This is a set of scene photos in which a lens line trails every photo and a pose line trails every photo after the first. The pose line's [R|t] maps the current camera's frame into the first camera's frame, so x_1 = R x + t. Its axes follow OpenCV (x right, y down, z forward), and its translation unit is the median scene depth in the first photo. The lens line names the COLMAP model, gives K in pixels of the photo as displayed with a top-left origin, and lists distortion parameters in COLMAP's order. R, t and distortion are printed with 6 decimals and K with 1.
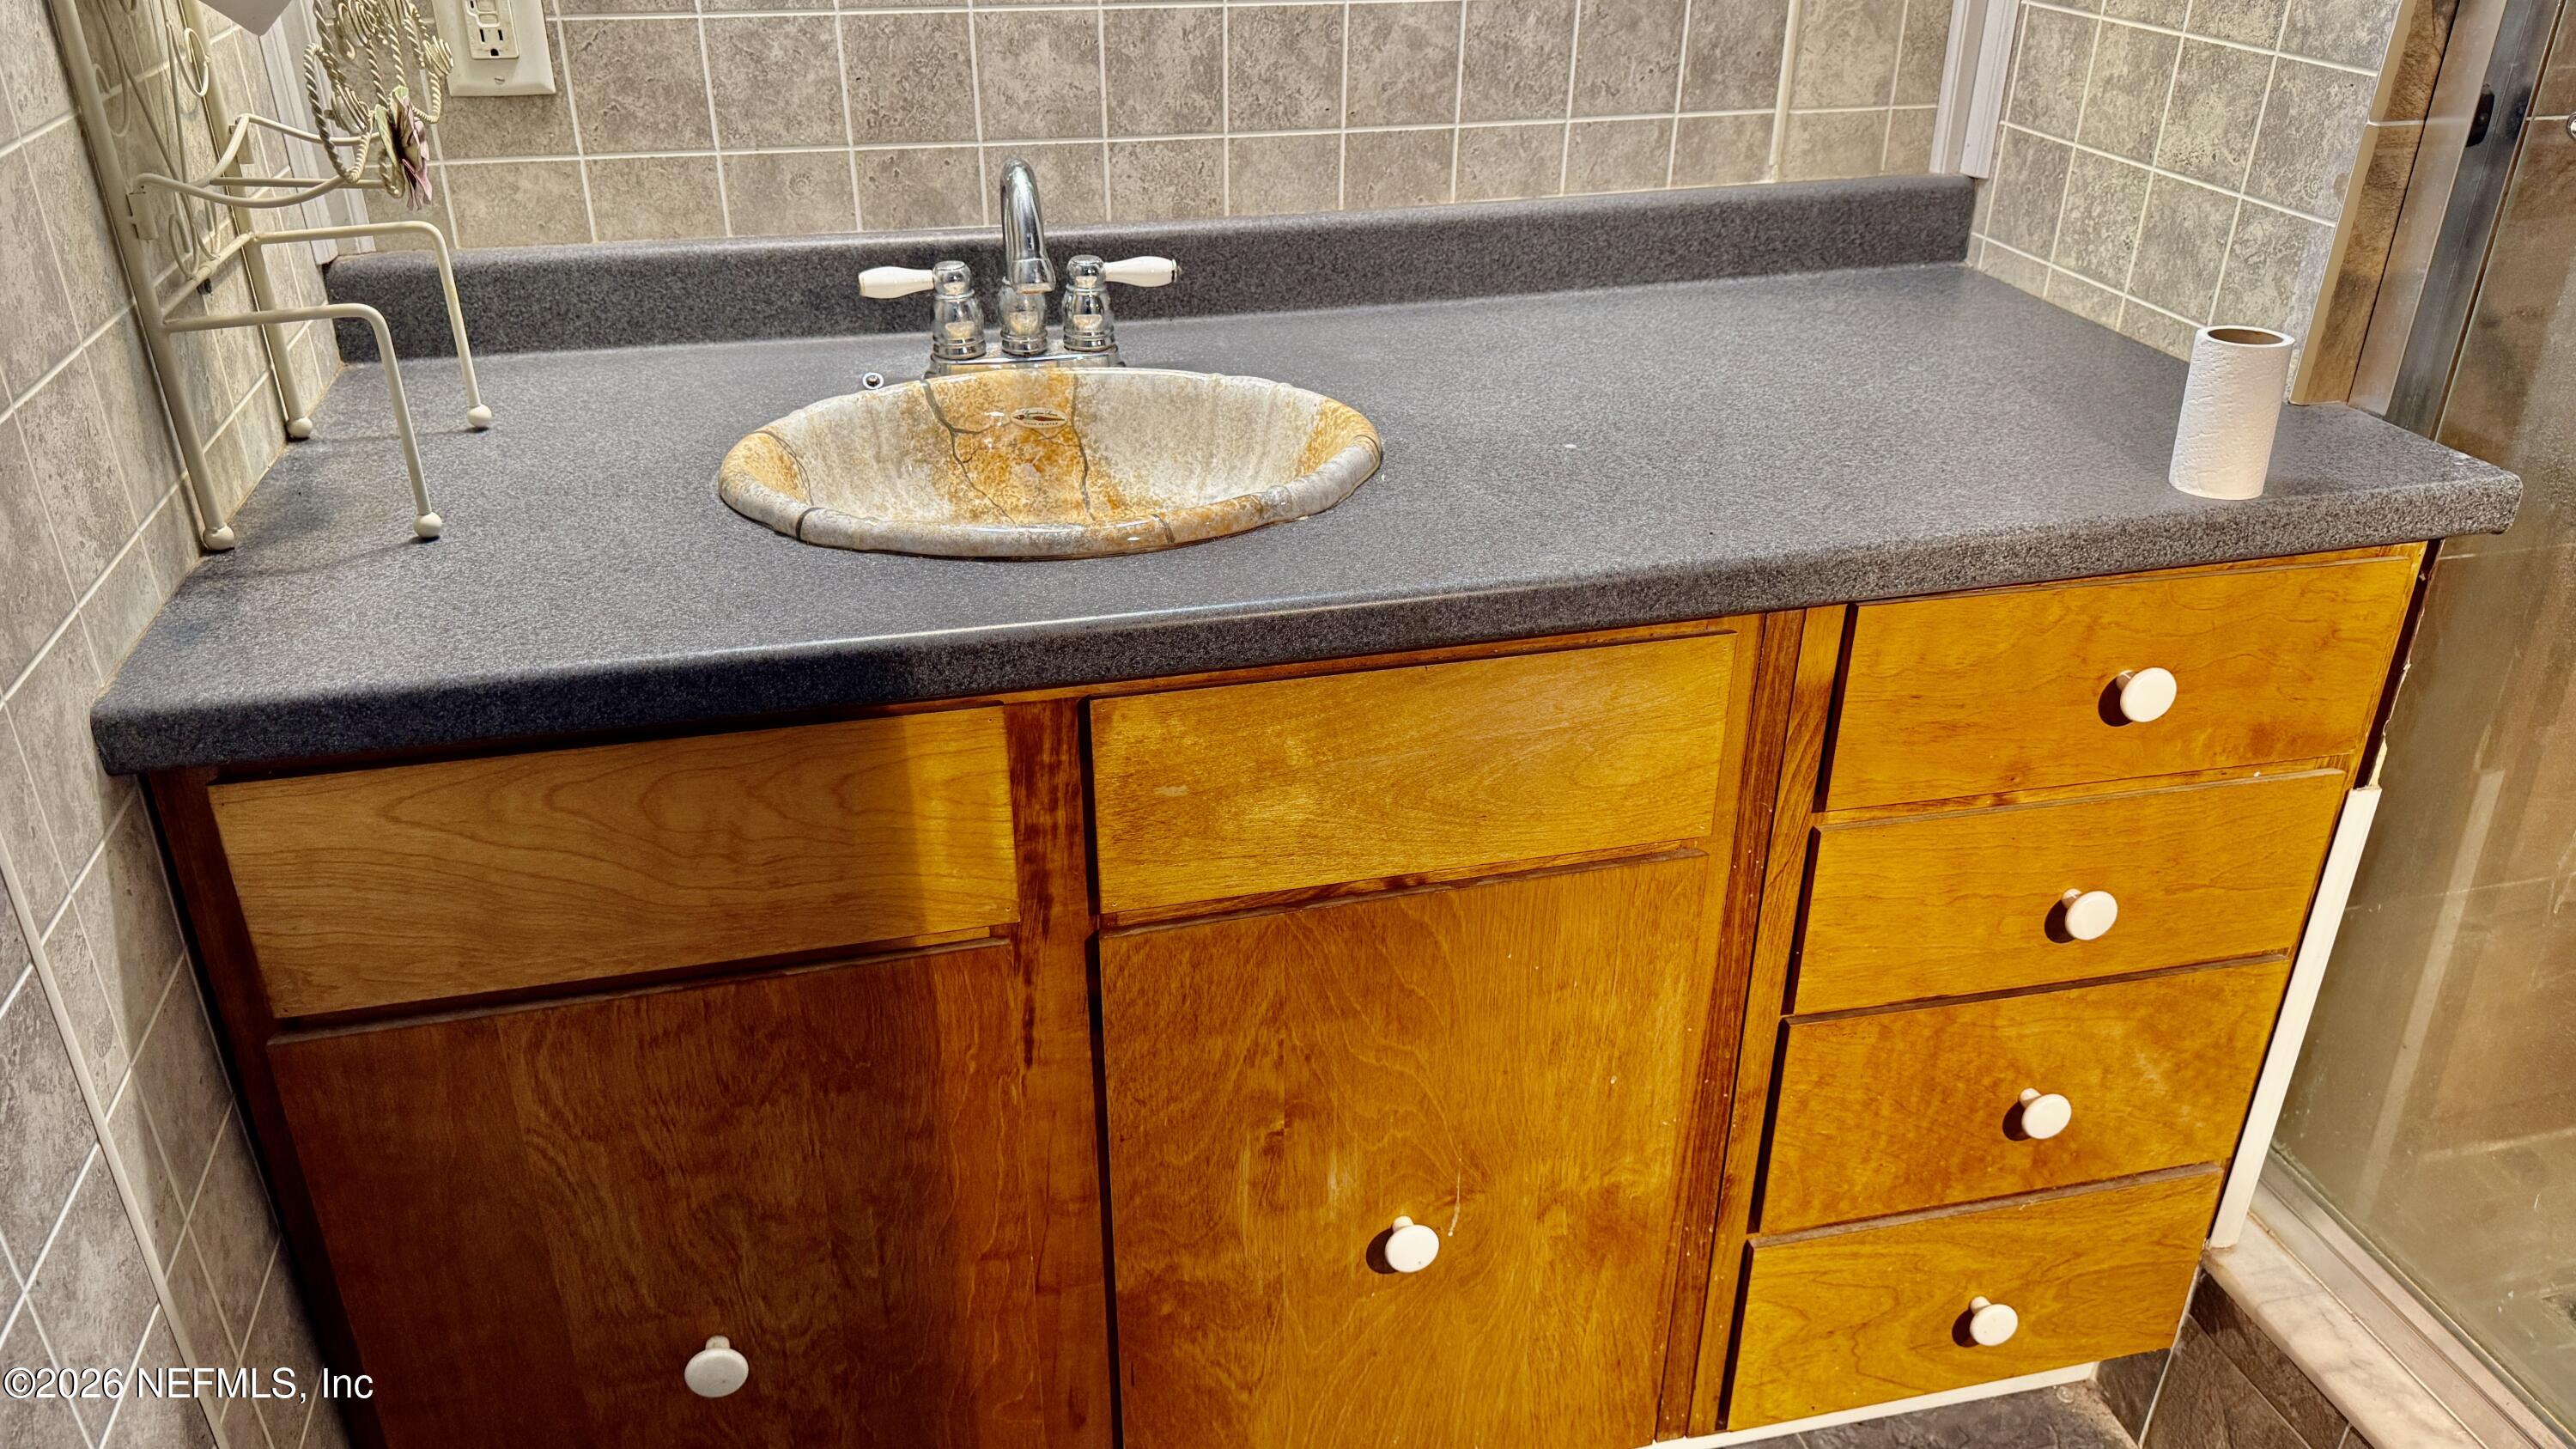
lens RADIAL K [[1825.7, 0, 1289.3], [0, 1825.7, 718.9], [0, 0, 1]] dist [0.059475, -0.029155]
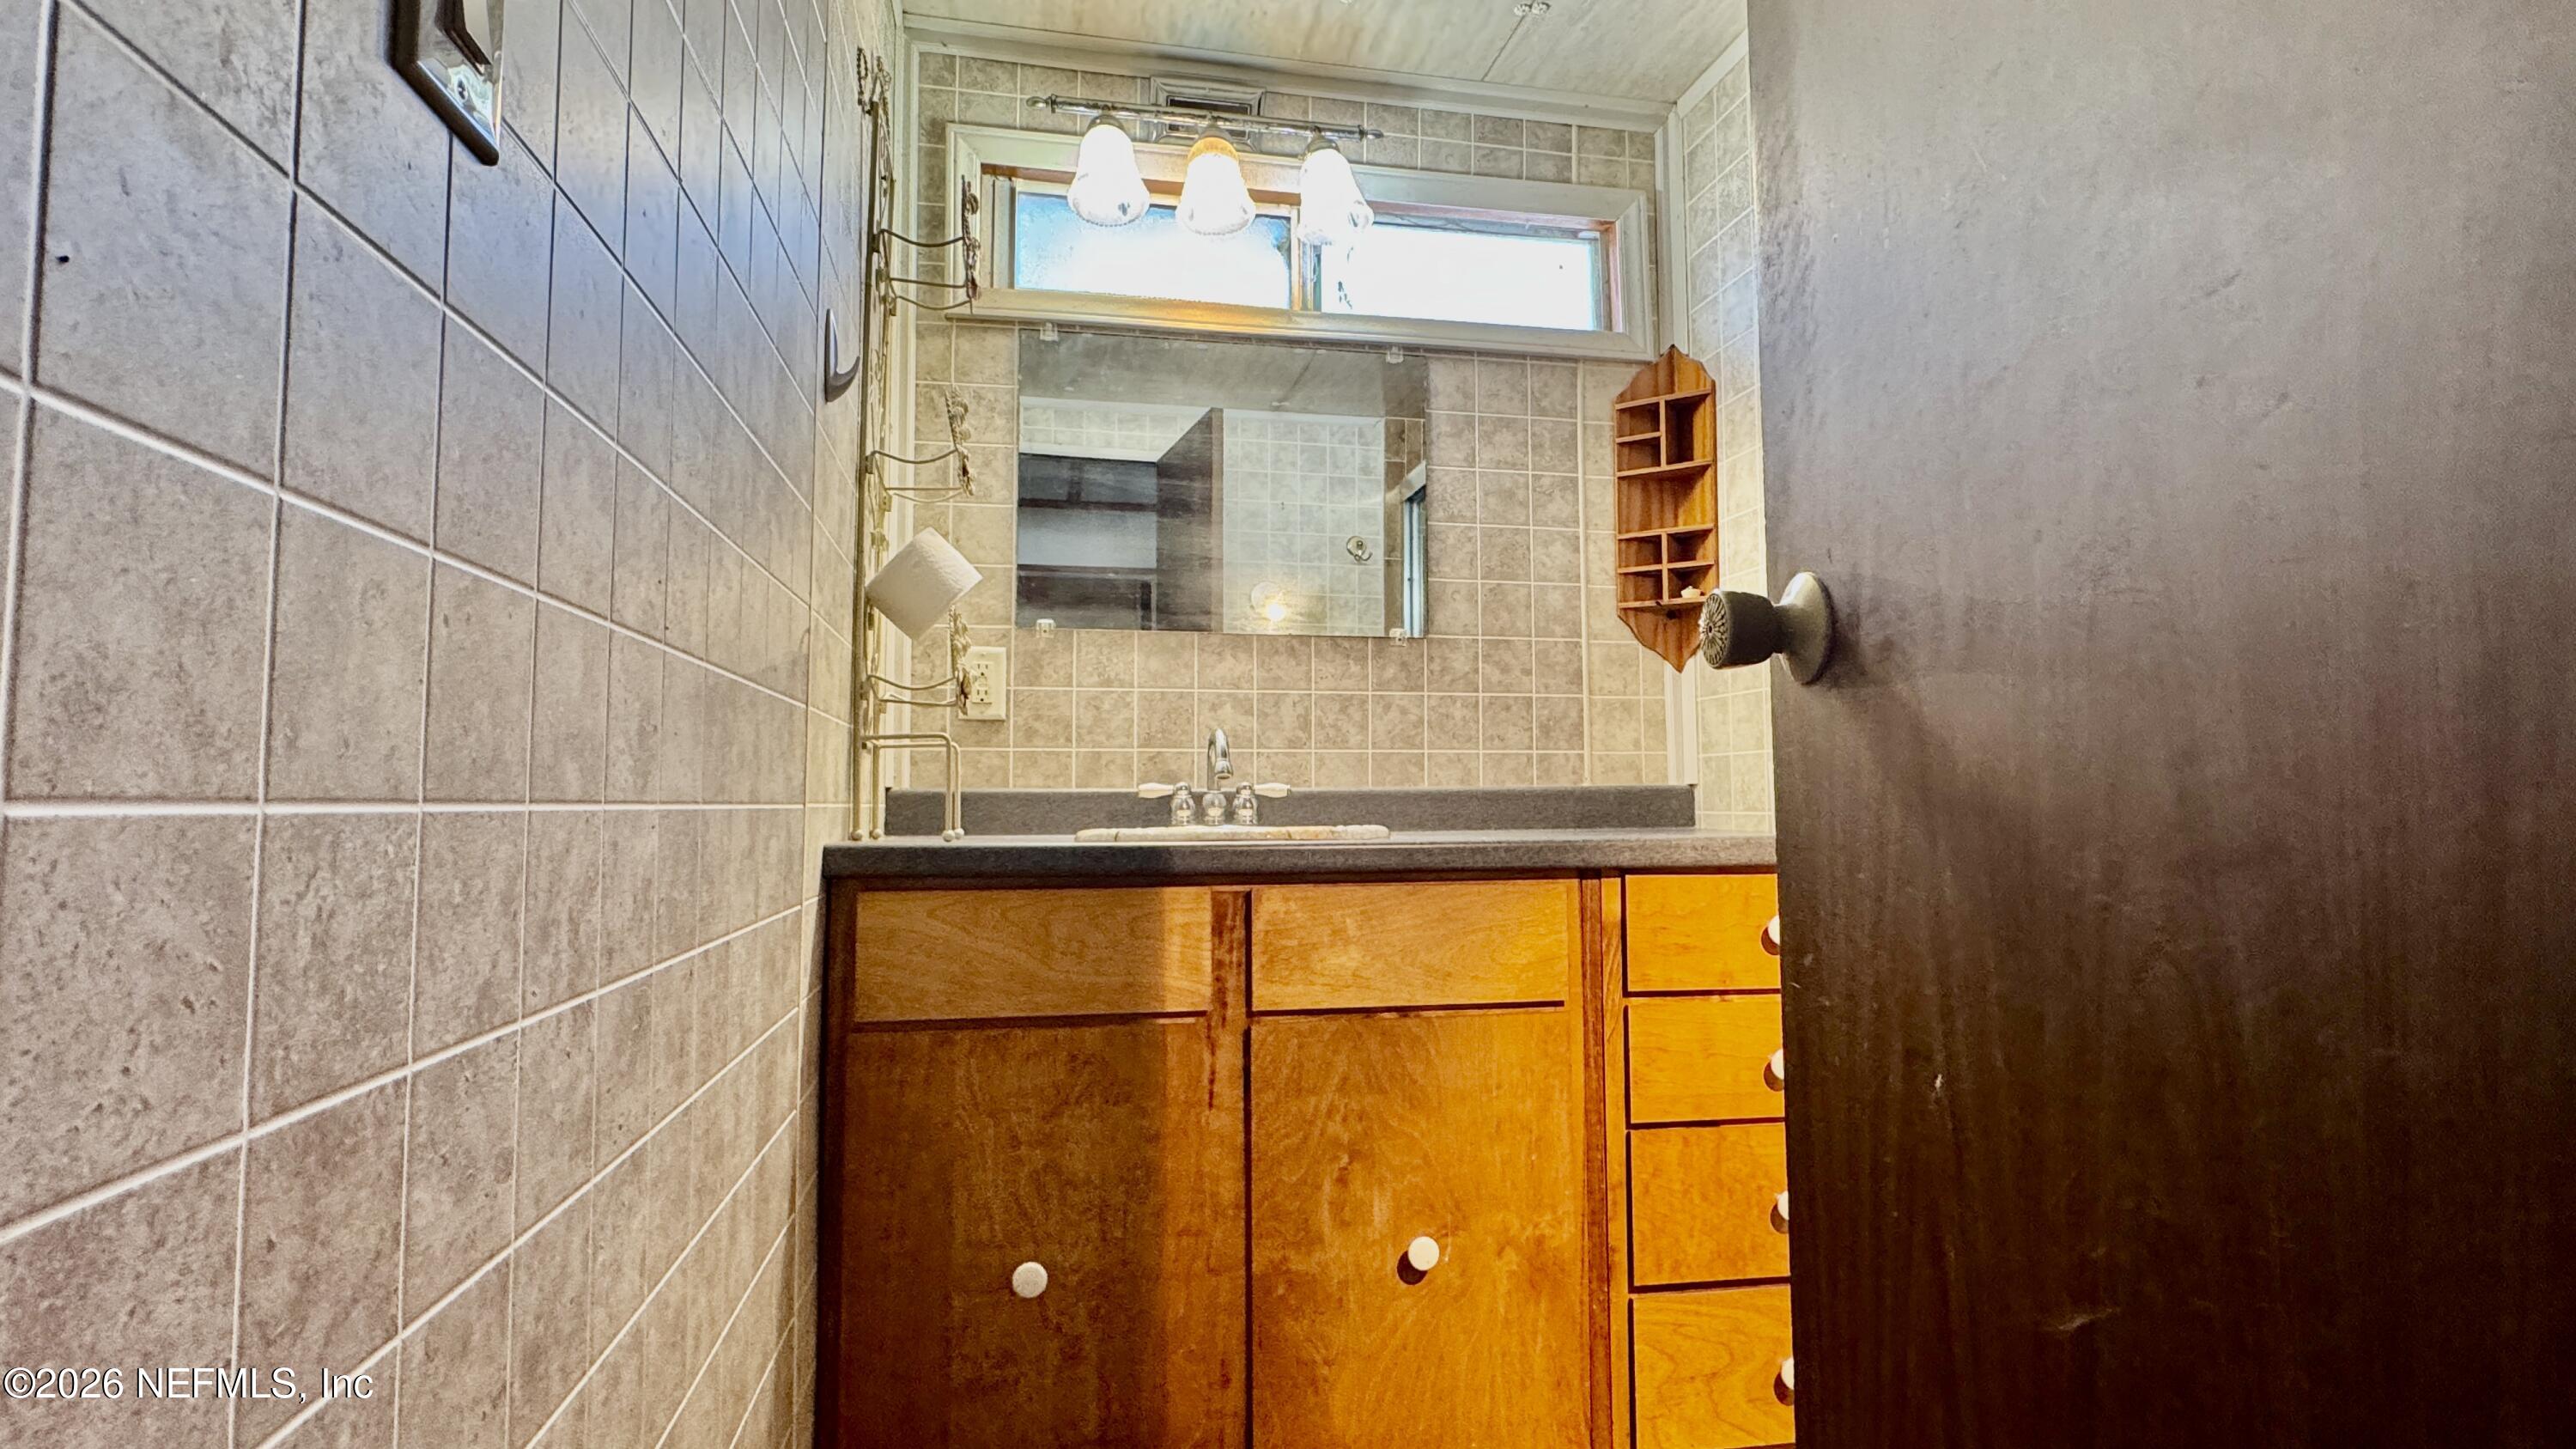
lens RADIAL K [[1262.6, 0, 1284.7], [0, 1262.6, 723.8], [0, 0, 1]] dist [0.000232, -0.000394]
pose [[0.998949, -0.013489, -0.043810, -0.004344], [-0.011195, 0.855000, -0.518507, 0.447611], [0.044452, 0.518452, 0.853950, -0.258935]]
